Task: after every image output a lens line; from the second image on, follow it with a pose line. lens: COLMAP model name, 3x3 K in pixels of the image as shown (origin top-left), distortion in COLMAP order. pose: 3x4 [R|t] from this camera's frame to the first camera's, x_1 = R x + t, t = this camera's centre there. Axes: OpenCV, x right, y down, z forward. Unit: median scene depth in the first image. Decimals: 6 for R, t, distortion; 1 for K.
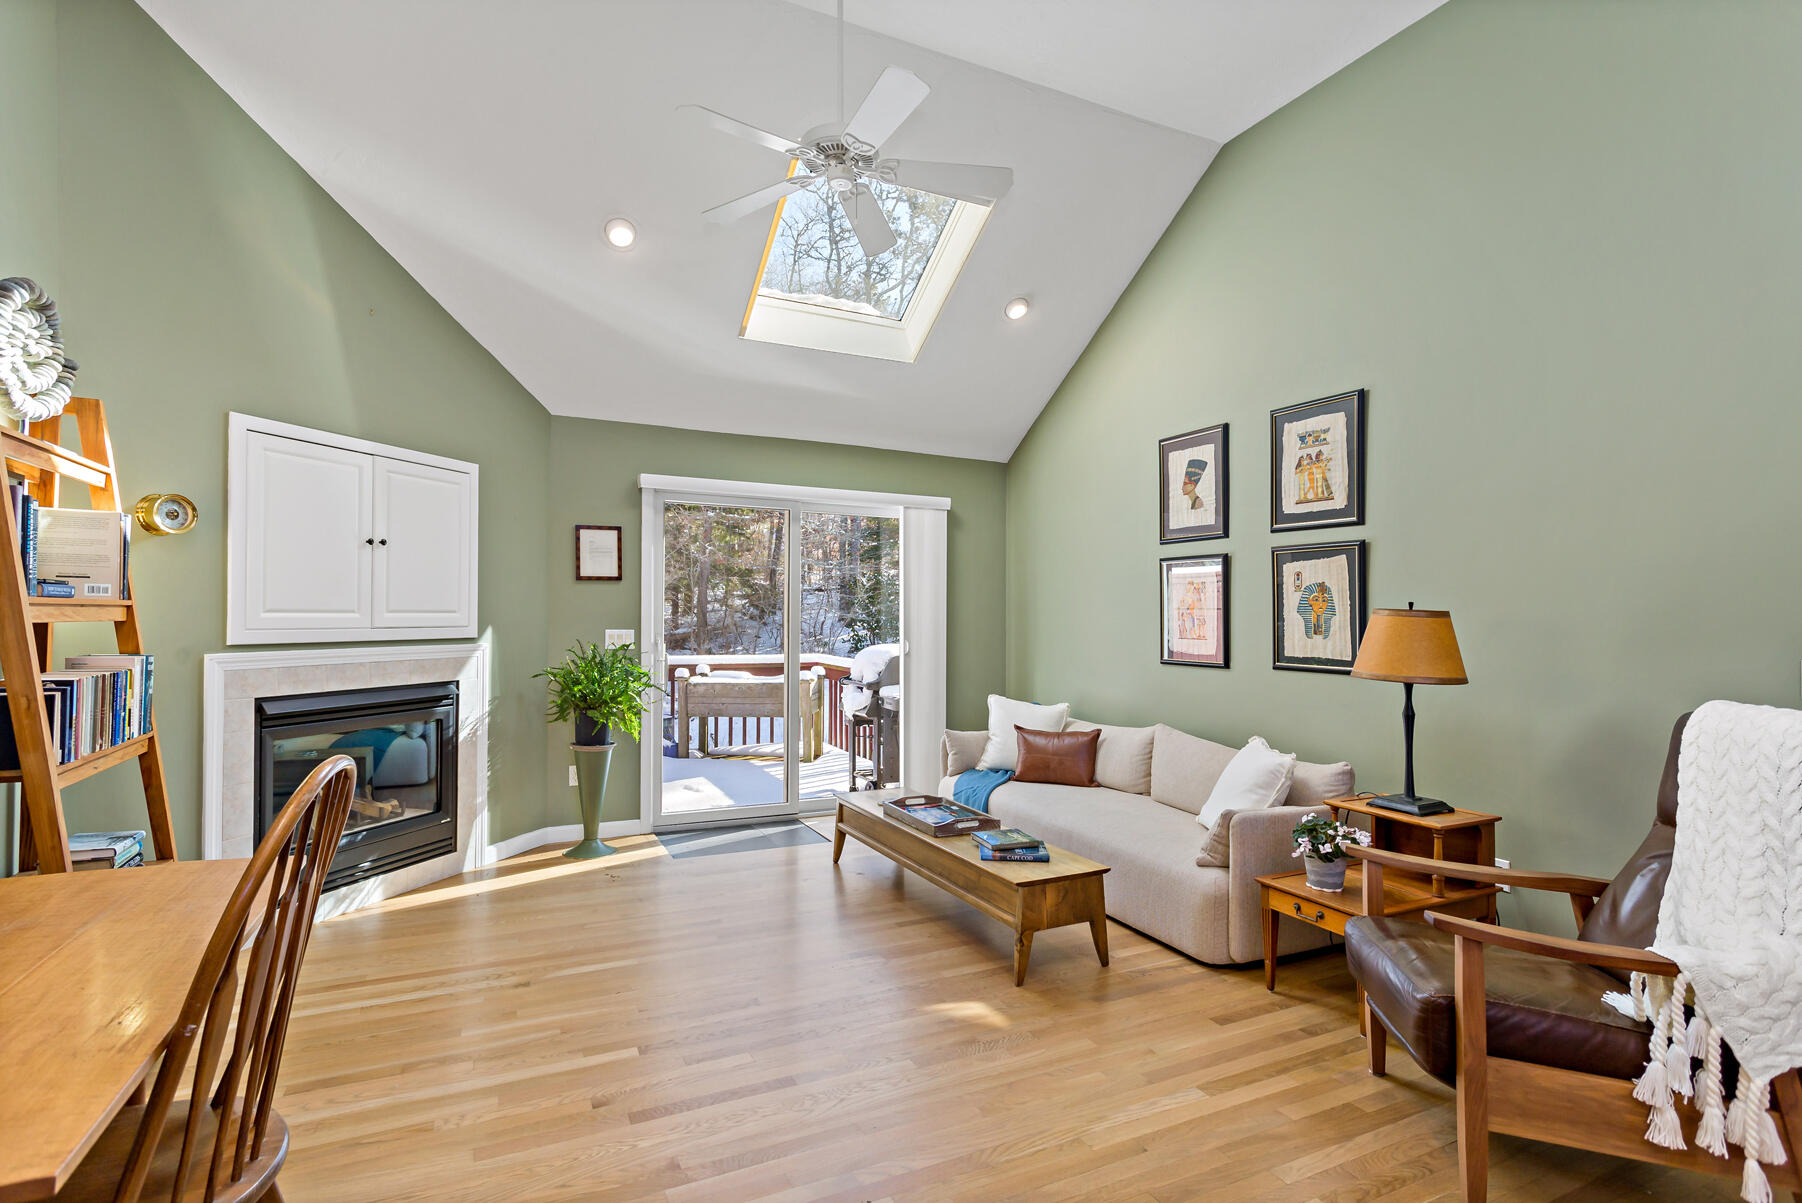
lens RADIAL K [[892.9, 0, 913.9], [0, 892.9, 586.2], [0, 0, 1]] dist [0.005248, 0.003033]
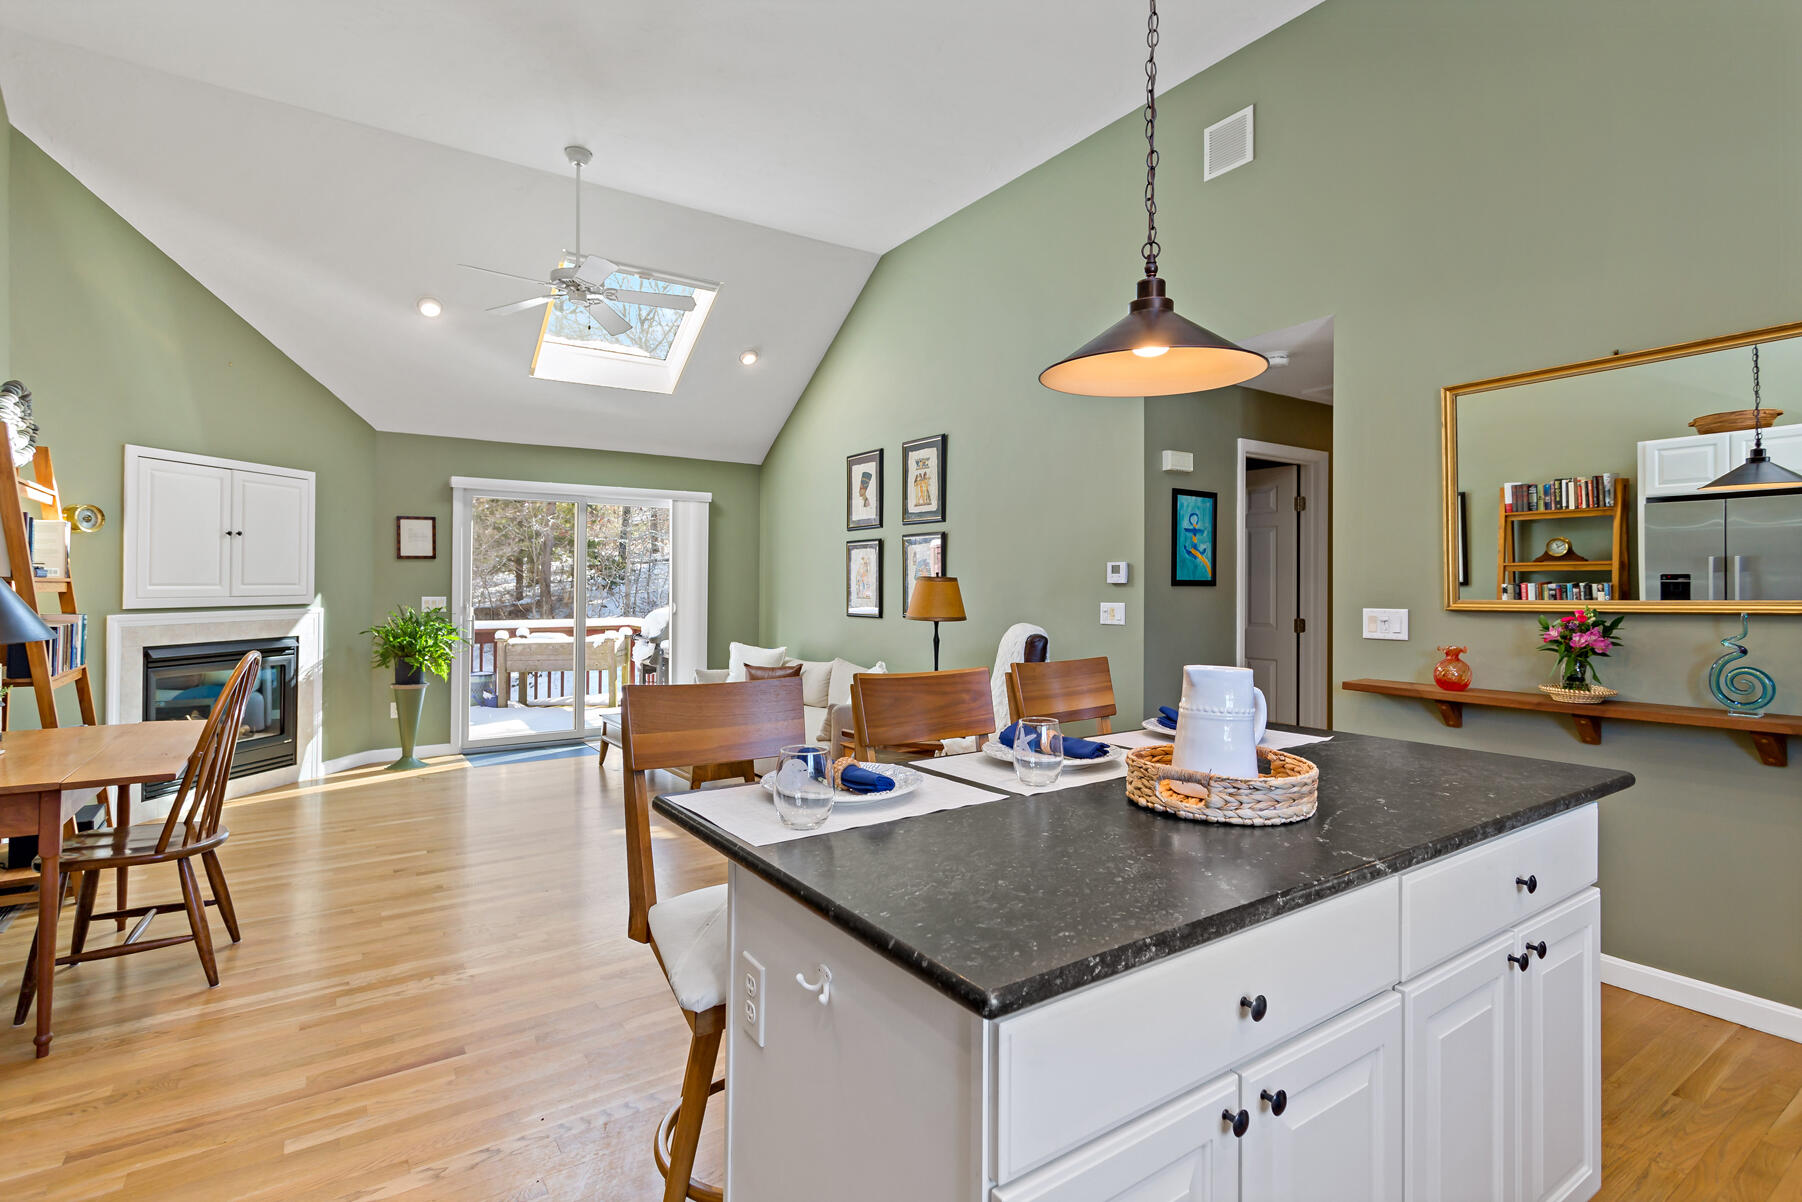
lens RADIAL K [[892.9, 0, 926.6], [0, 892.9, 541.9], [0, 0, 1]] dist [0.005248, 0.003033]
pose [[0.987666, -0.002291, 0.156562, 0.185532], [0.004402, 0.999904, -0.013138, -0.011273], [-0.156517, 0.013665, 0.987581, -0.419917]]
